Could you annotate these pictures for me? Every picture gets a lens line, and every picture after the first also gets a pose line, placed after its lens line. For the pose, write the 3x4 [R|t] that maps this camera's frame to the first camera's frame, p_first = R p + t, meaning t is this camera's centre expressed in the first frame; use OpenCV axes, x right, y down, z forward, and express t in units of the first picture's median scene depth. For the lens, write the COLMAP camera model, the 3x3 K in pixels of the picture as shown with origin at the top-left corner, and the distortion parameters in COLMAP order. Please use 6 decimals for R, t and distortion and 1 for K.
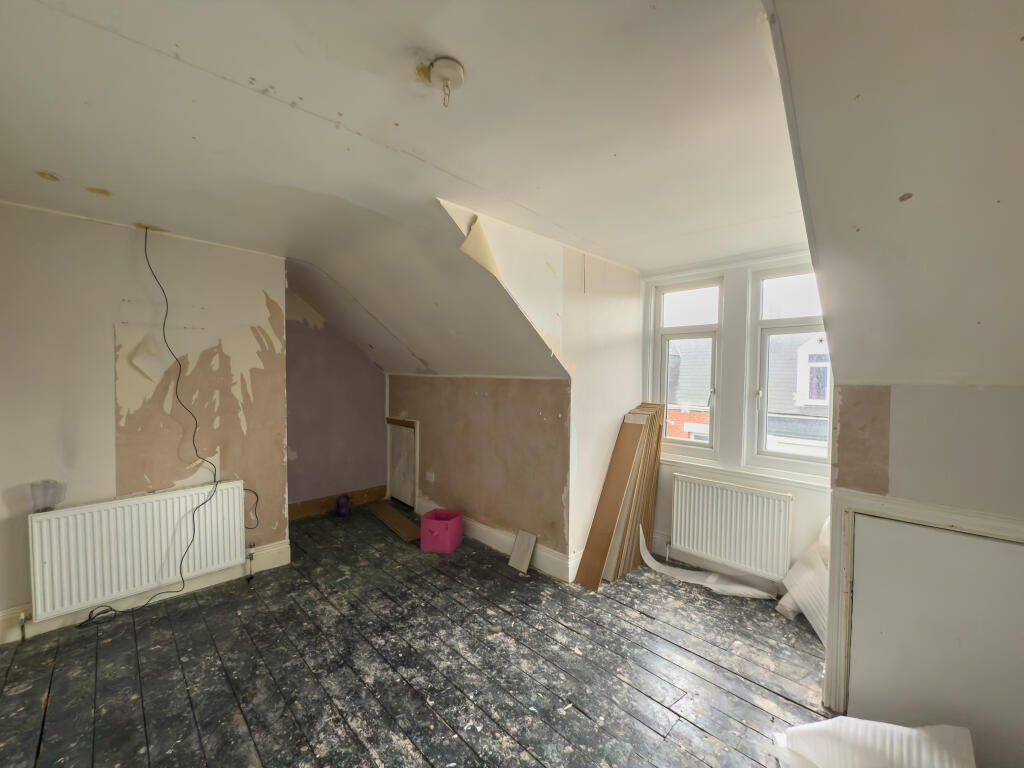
lens RADIAL K [[410.1, 0, 511.5], [0, 410.1, 384.5], [0, 0, 1]] dist [-0.002283, -0.000178]
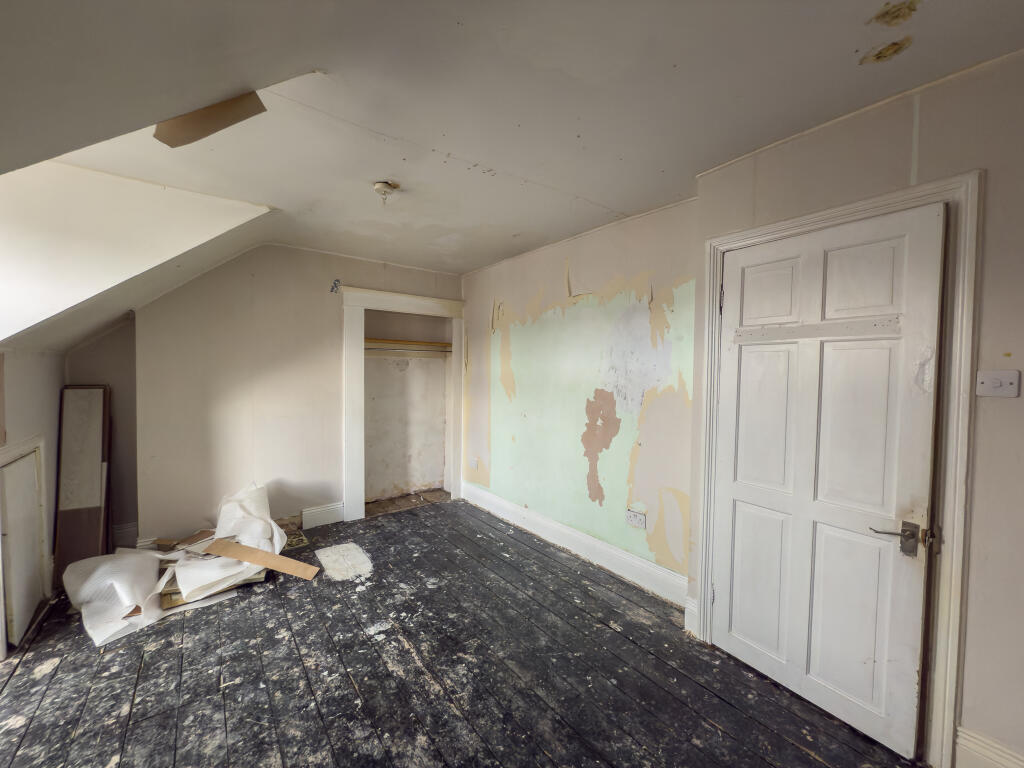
lens RADIAL K [[410.1, 0, 511.5], [0, 410.1, 384.5], [0, 0, 1]] dist [-0.002283, -0.000178]
pose [[-0.991394, -0.021952, 0.129057, -0.533001], [-0.015484, 0.998583, 0.050908, 0.007779], [-0.129992, 0.048472, -0.990330, 1.518819]]
